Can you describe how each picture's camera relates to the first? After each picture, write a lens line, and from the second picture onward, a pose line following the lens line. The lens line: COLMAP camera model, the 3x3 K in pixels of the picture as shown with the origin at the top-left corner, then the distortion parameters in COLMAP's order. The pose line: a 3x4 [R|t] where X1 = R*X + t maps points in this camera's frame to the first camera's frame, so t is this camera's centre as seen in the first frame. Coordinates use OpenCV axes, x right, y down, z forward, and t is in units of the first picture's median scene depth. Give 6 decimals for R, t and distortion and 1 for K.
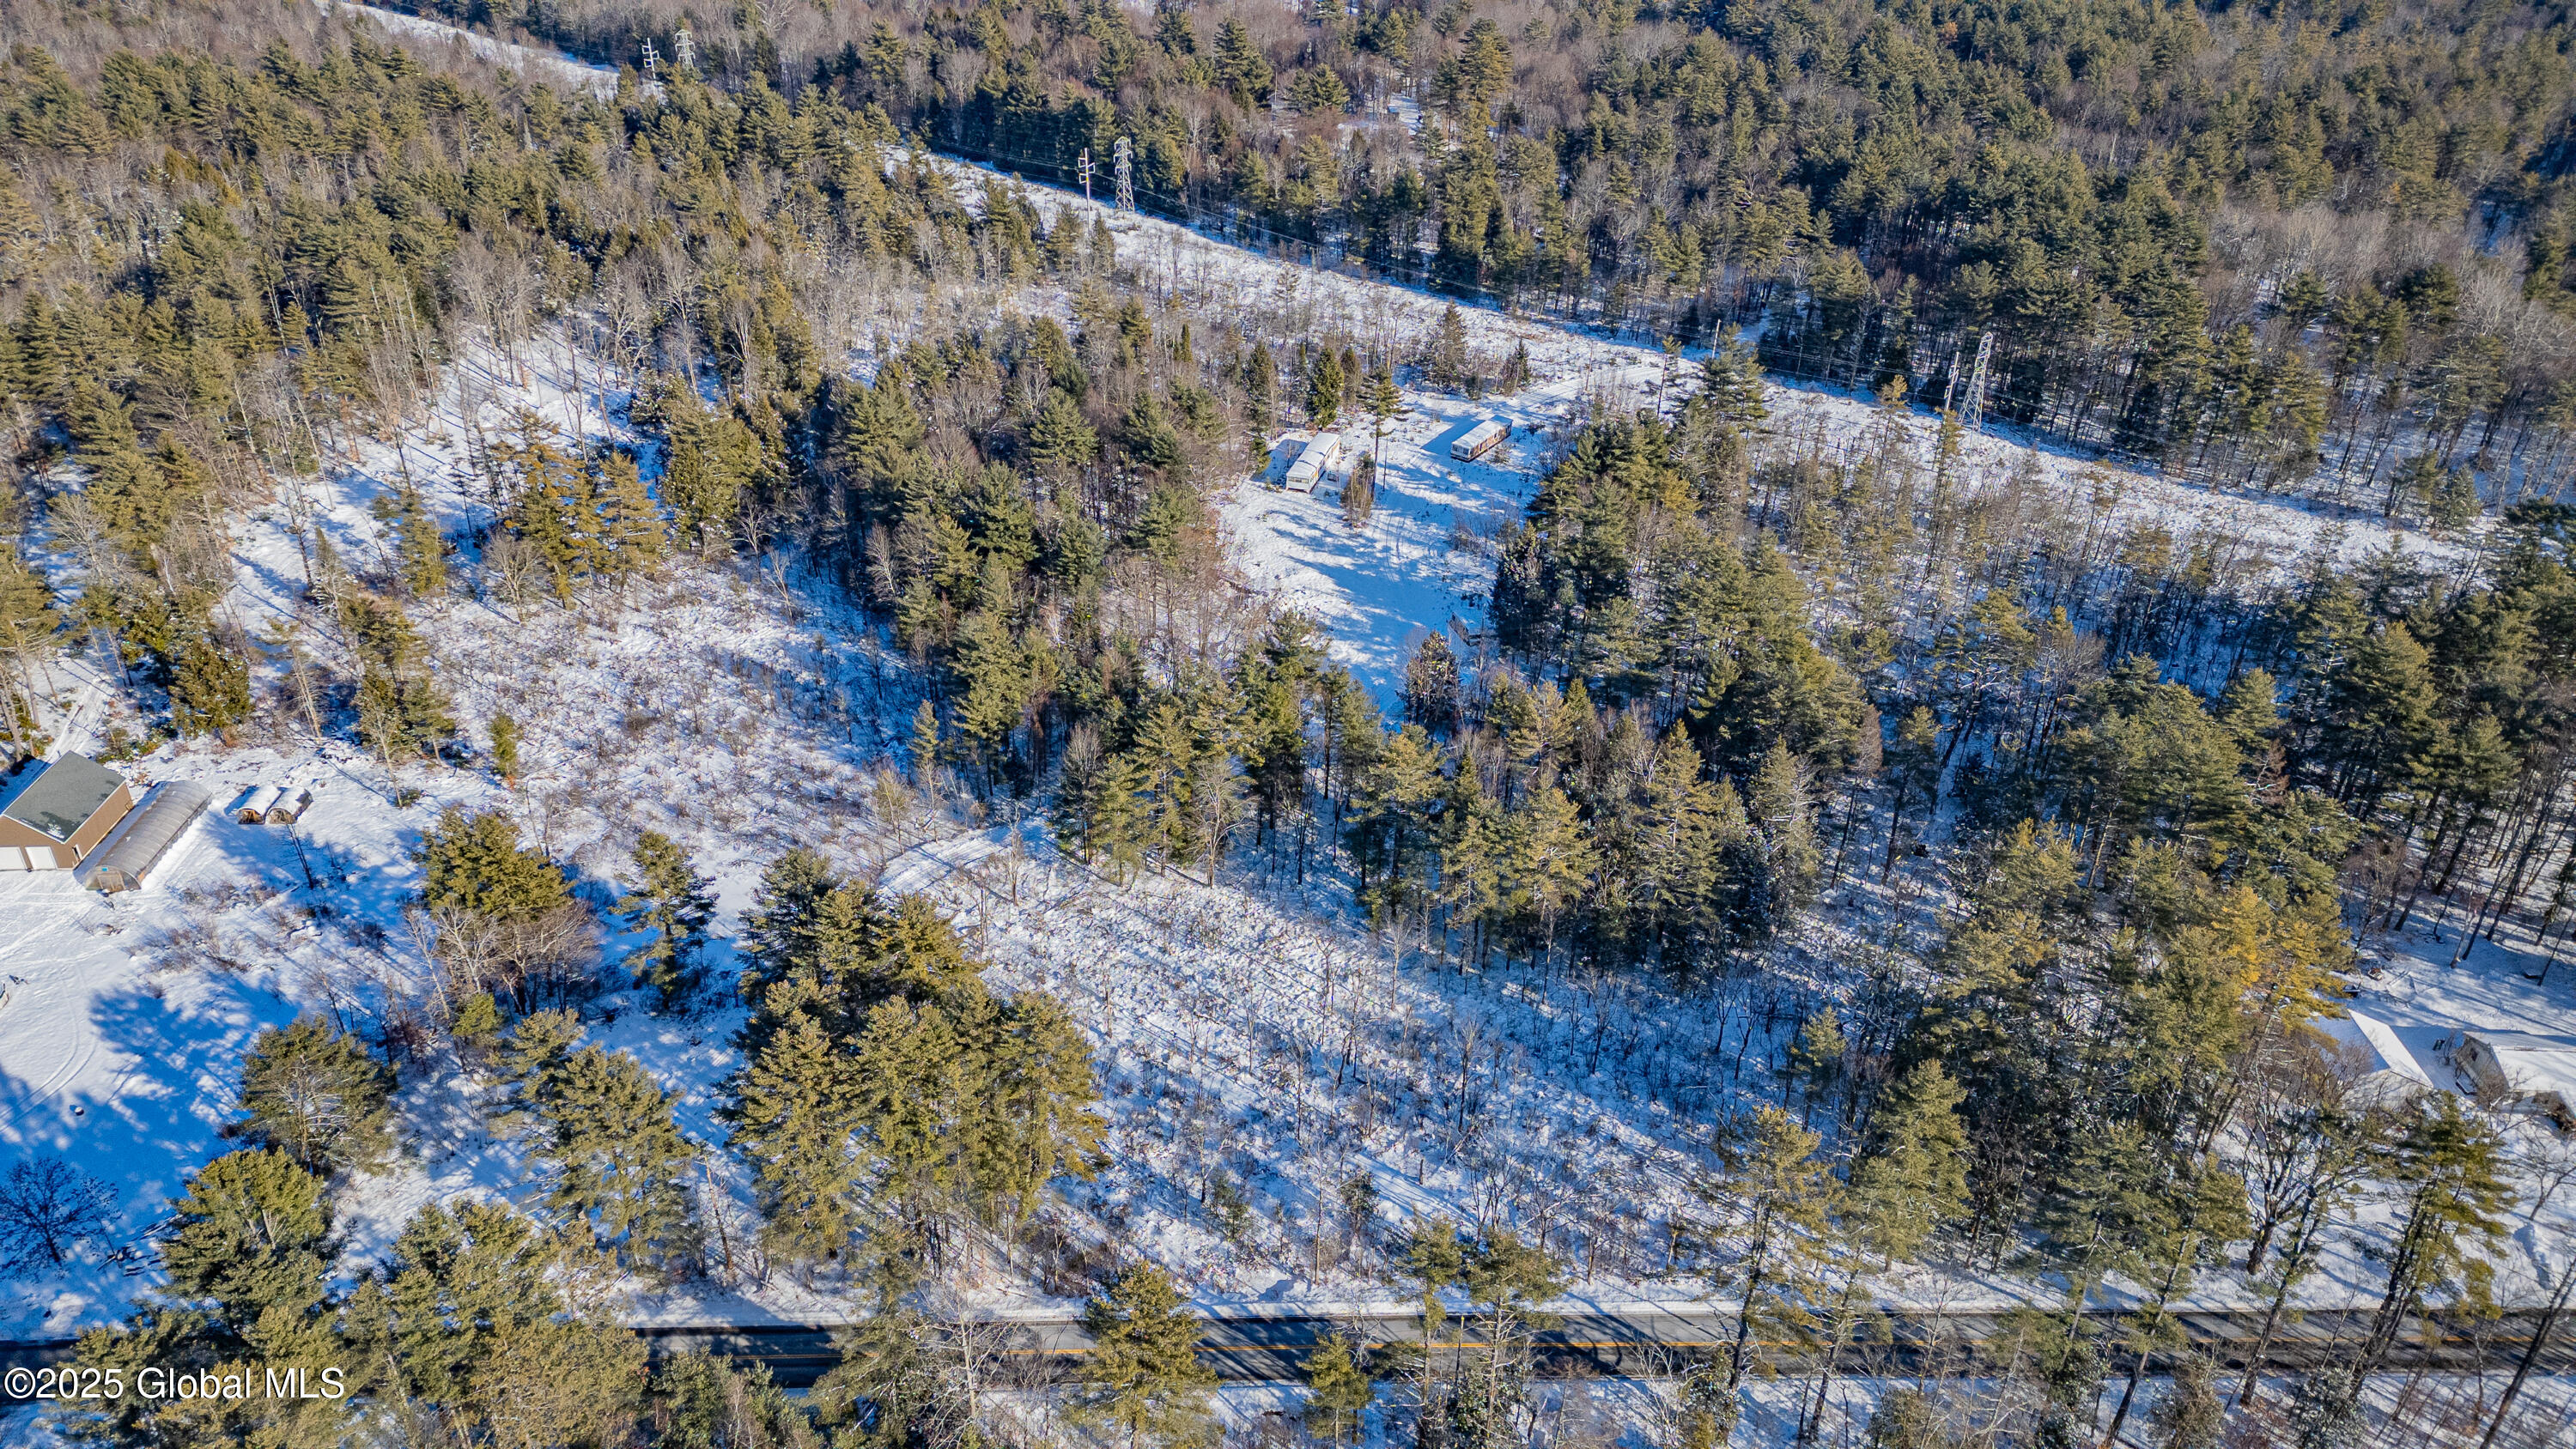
lens RADIAL K [[1791.4, 0, 1286.8], [0, 1791.4, 723.8], [0, 0, 1]] dist [0.074638, -0.067375]
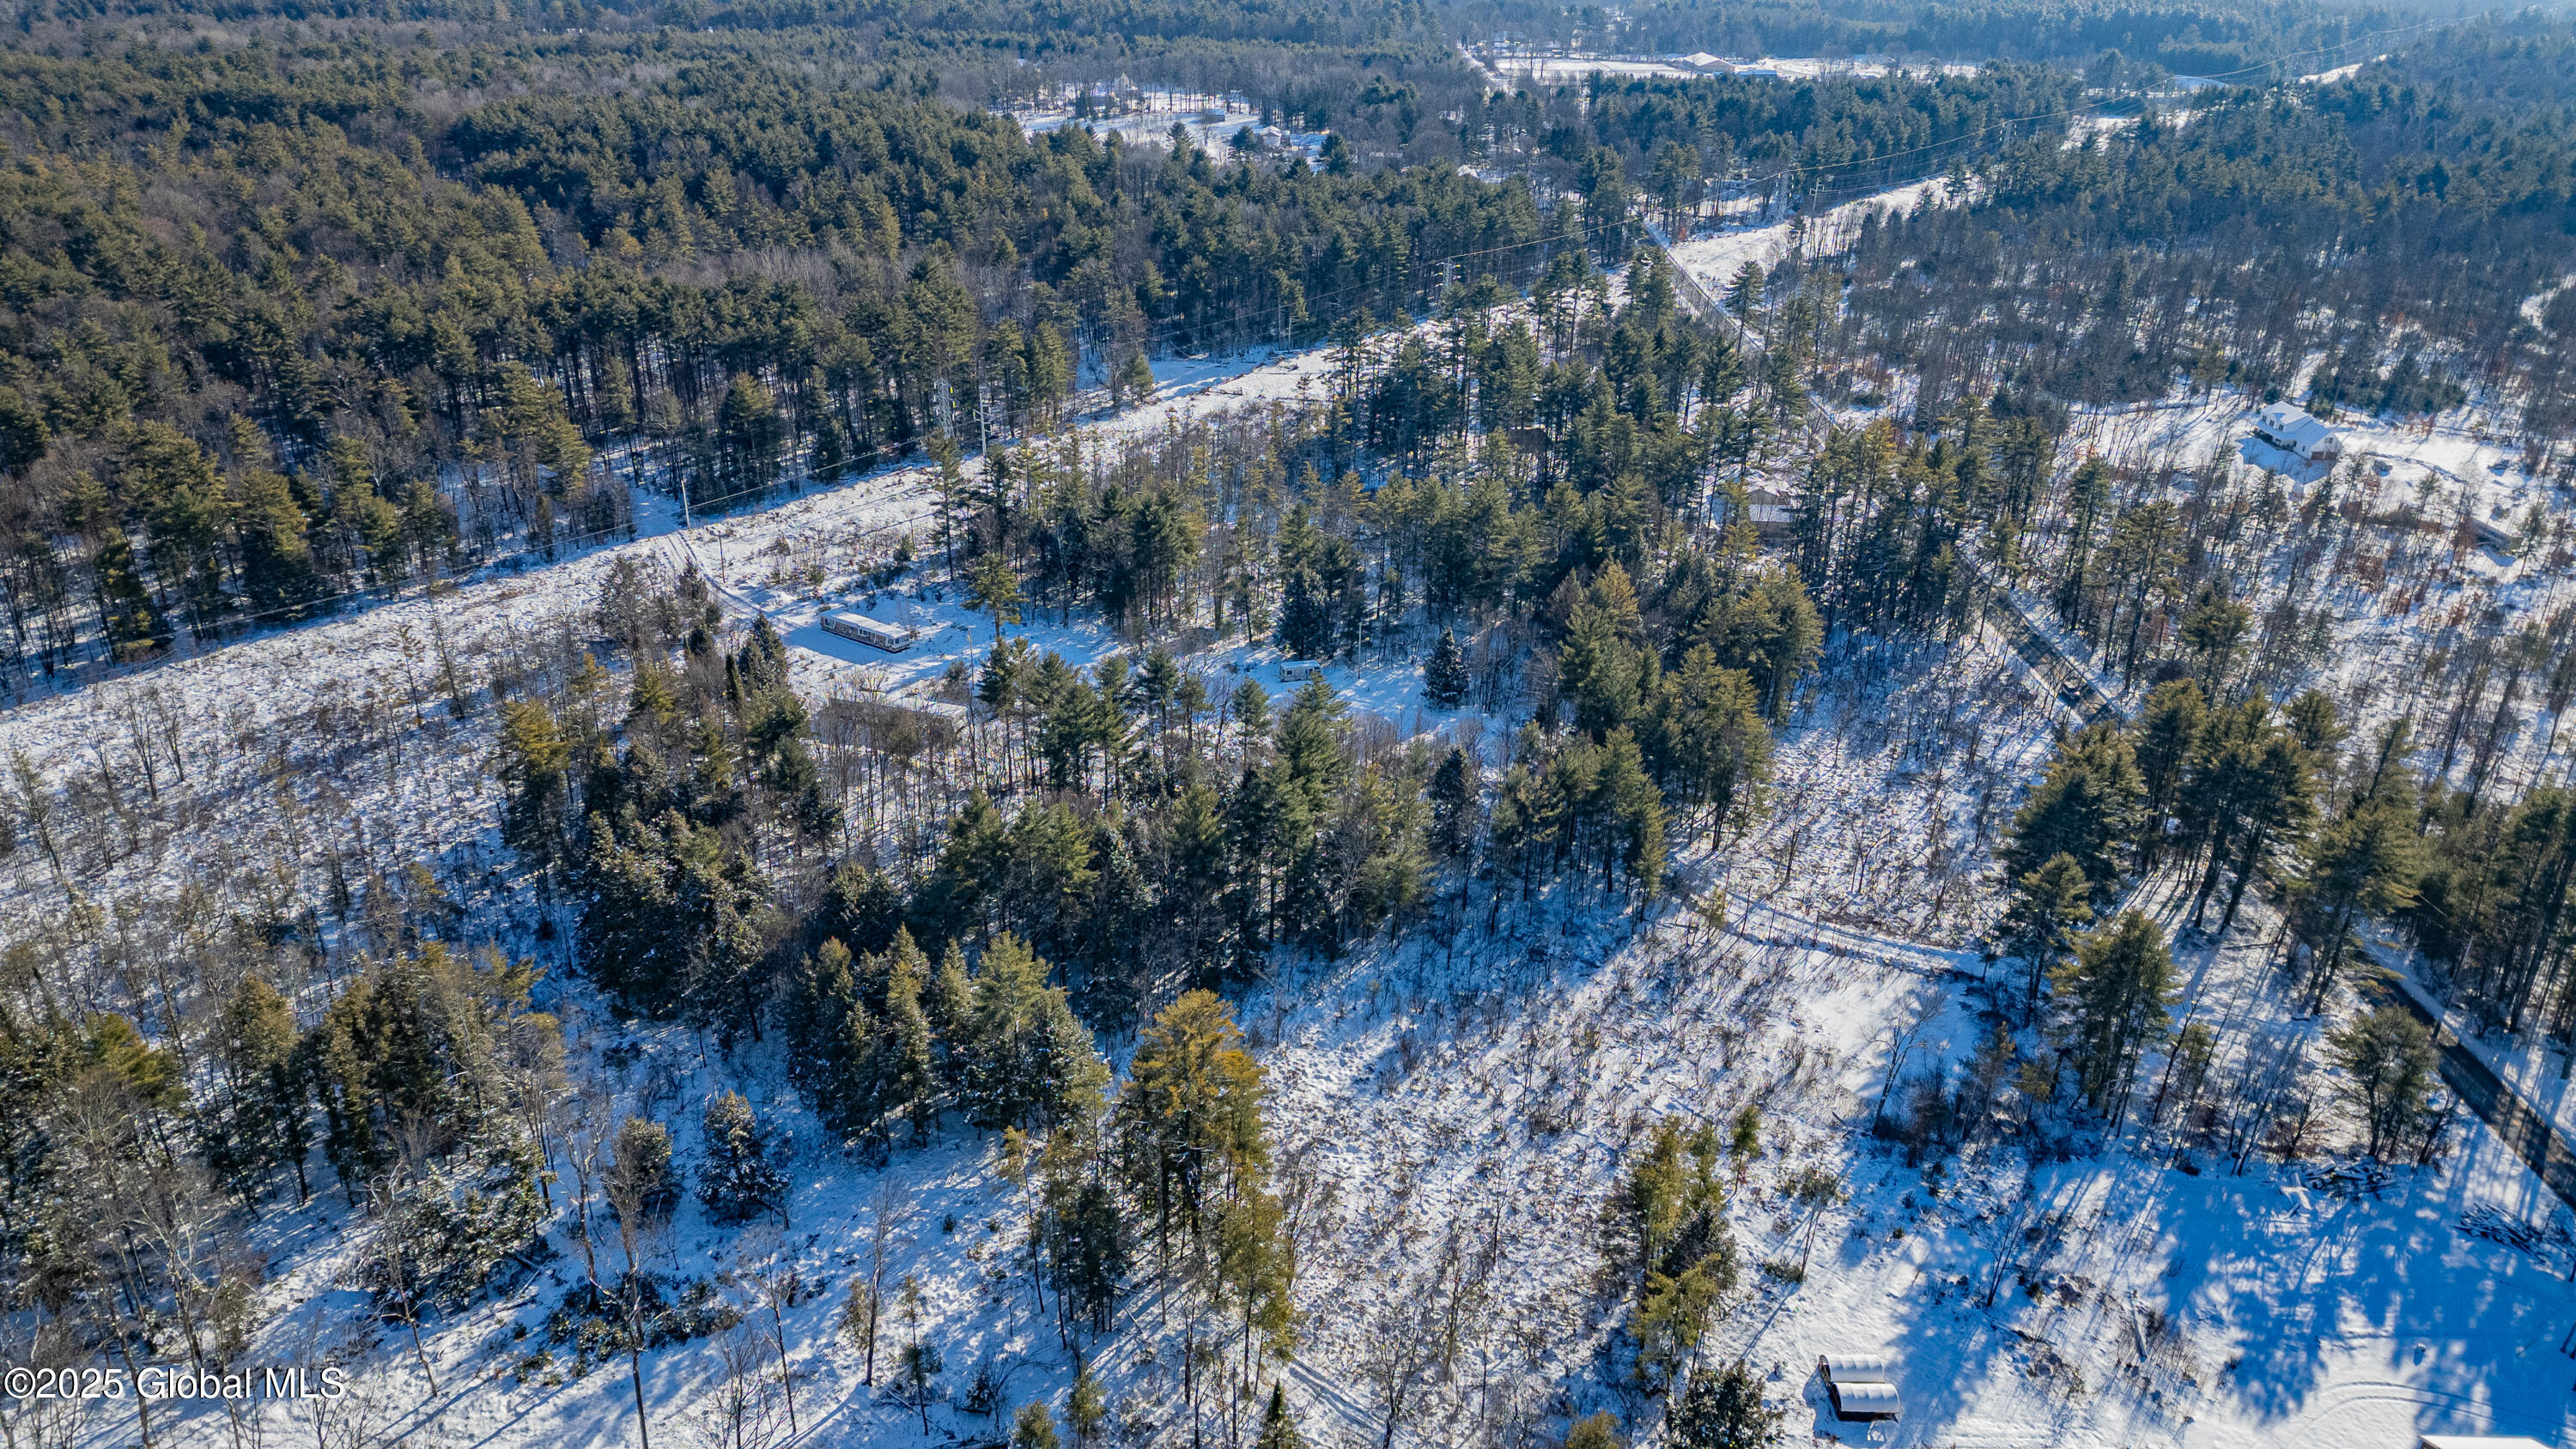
lens RADIAL K [[1791.4, 0, 1280.8], [0, 1791.4, 701.0], [0, 0, 1]] dist [0.074638, -0.067375]
pose [[0.013616, -0.441411, 0.897202, -0.844397], [0.479620, 0.790208, 0.381492, -0.435240], [-0.877371, 0.425121, 0.222469, 0.712842]]
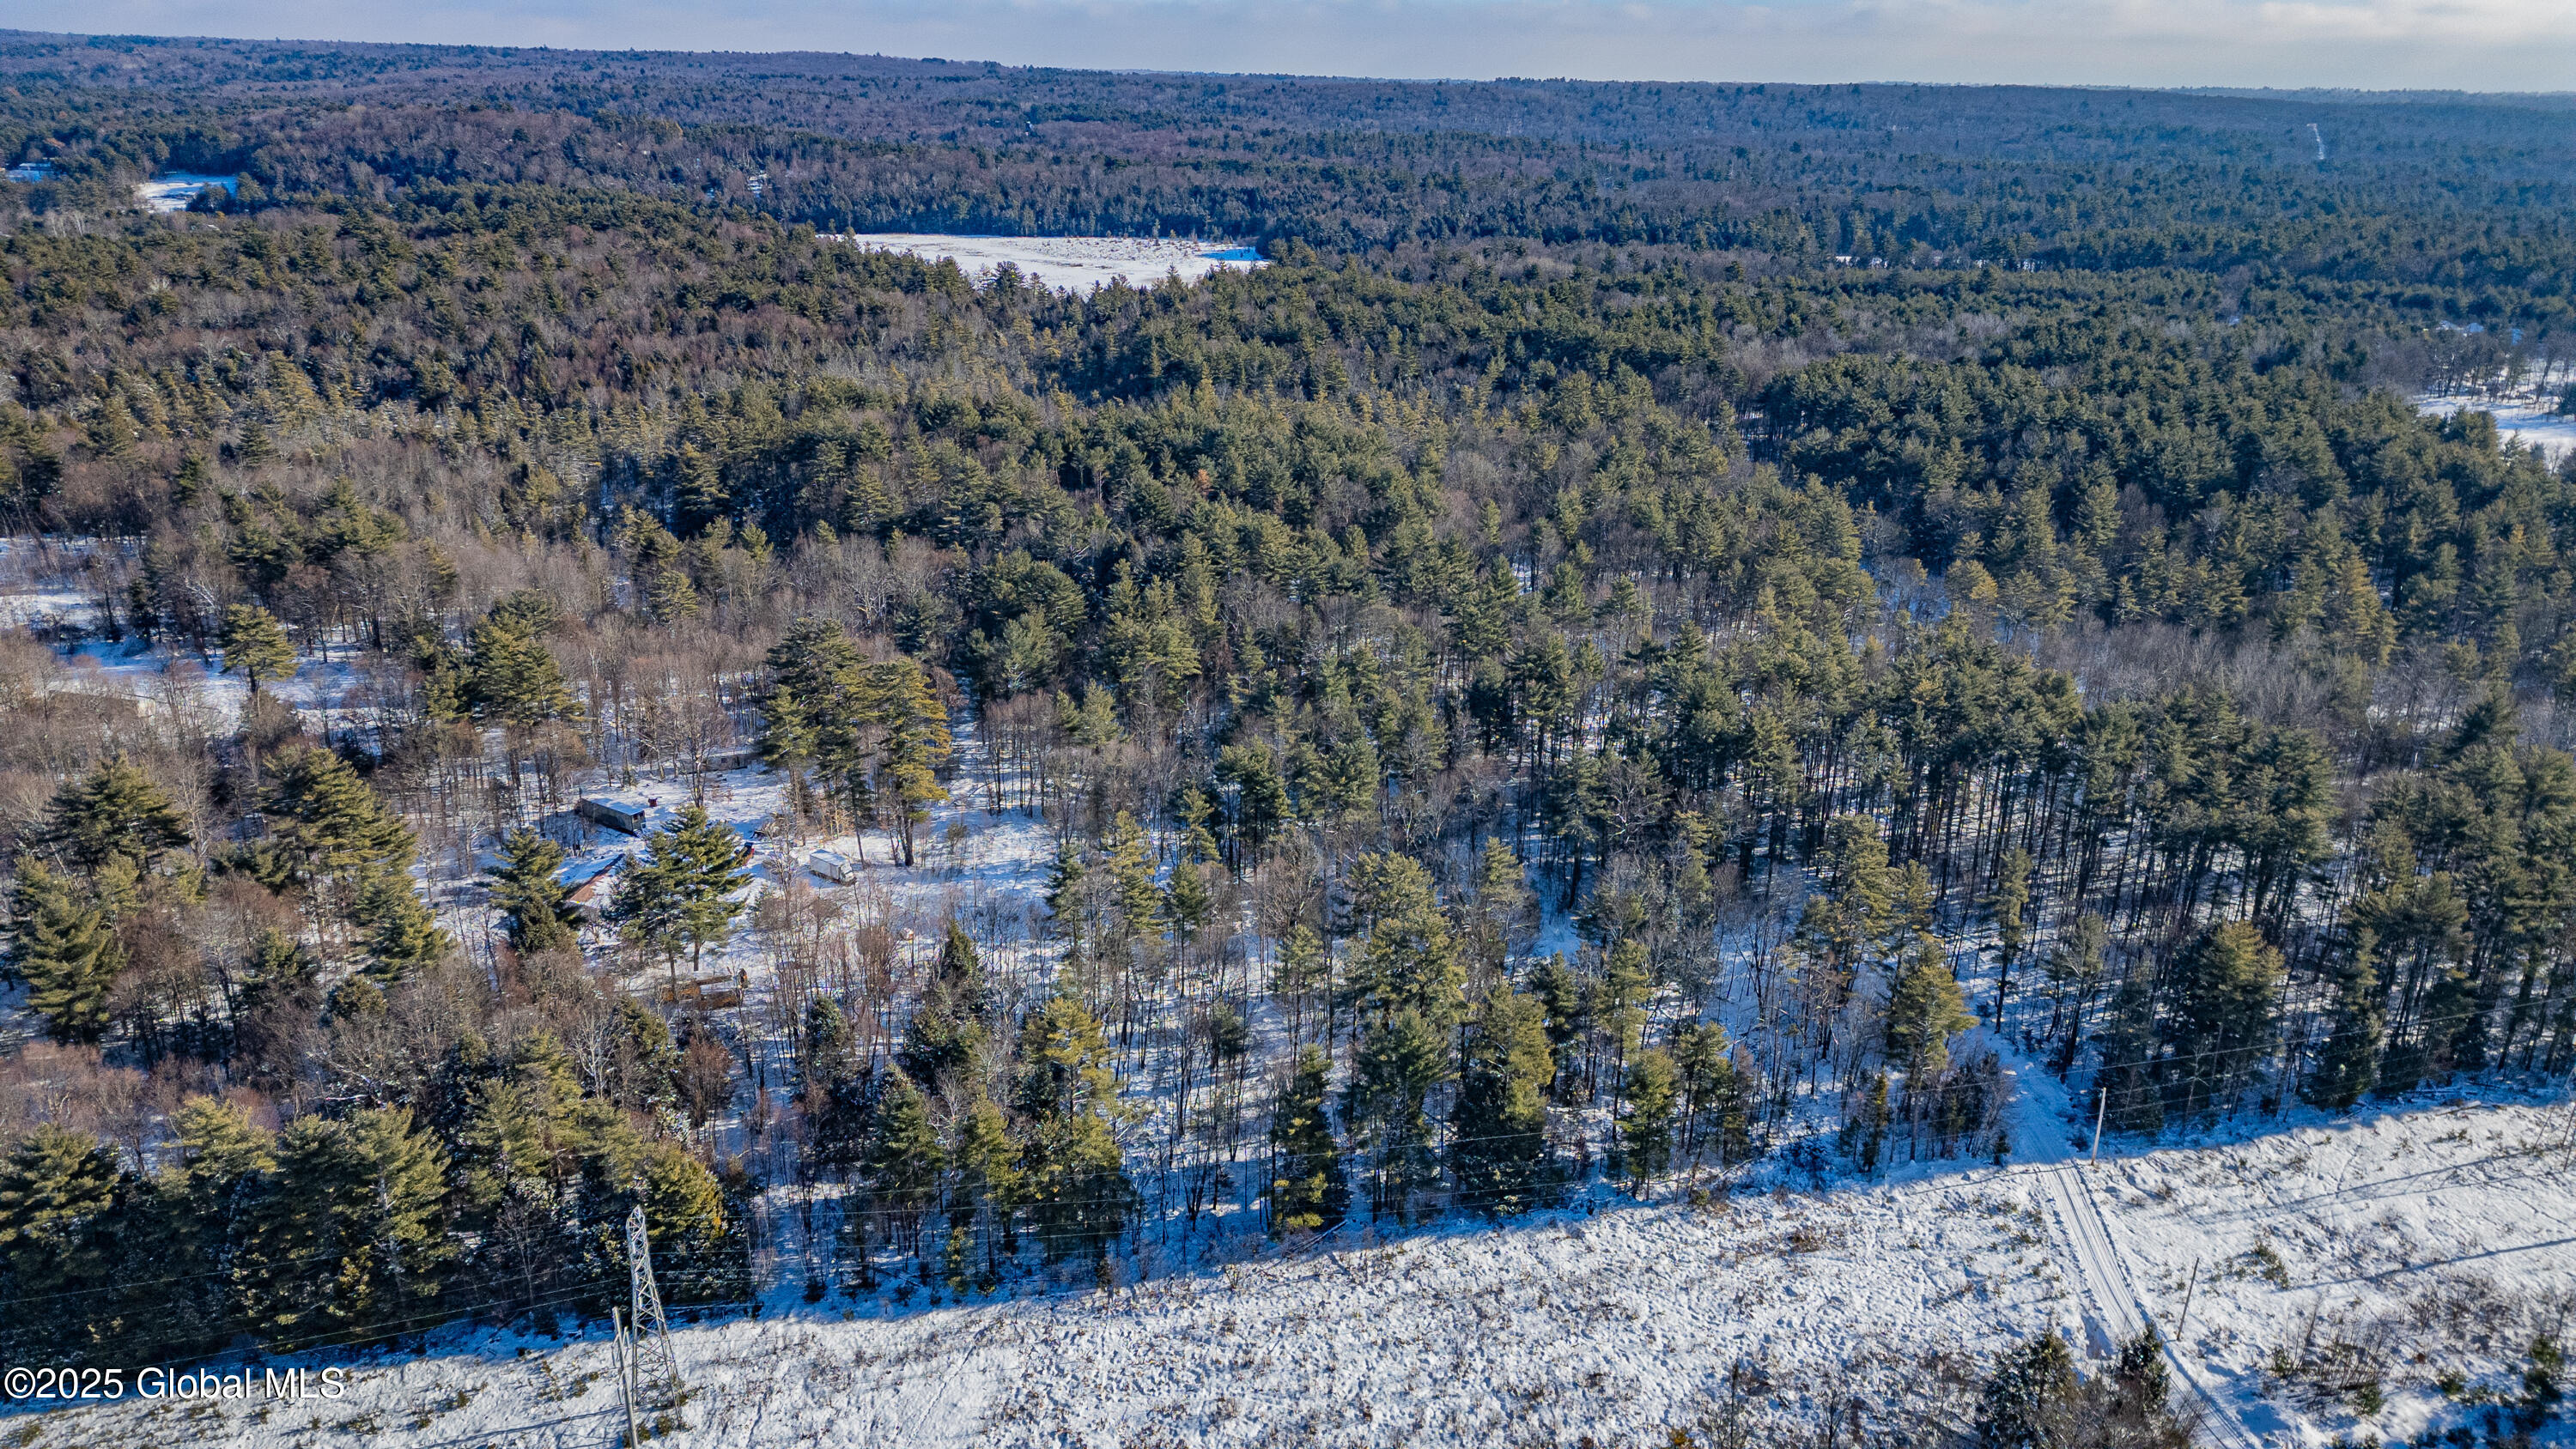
lens RADIAL K [[1791.4, 0, 1290.5], [0, 1791.4, 726.8], [0, 0, 1]] dist [0.074638, -0.067375]
pose [[0.597108, -0.292702, 0.746852, -0.391568], [0.401223, 0.915196, 0.037902, -0.576017], [-0.694610, 0.277022, 0.663909, 0.976683]]
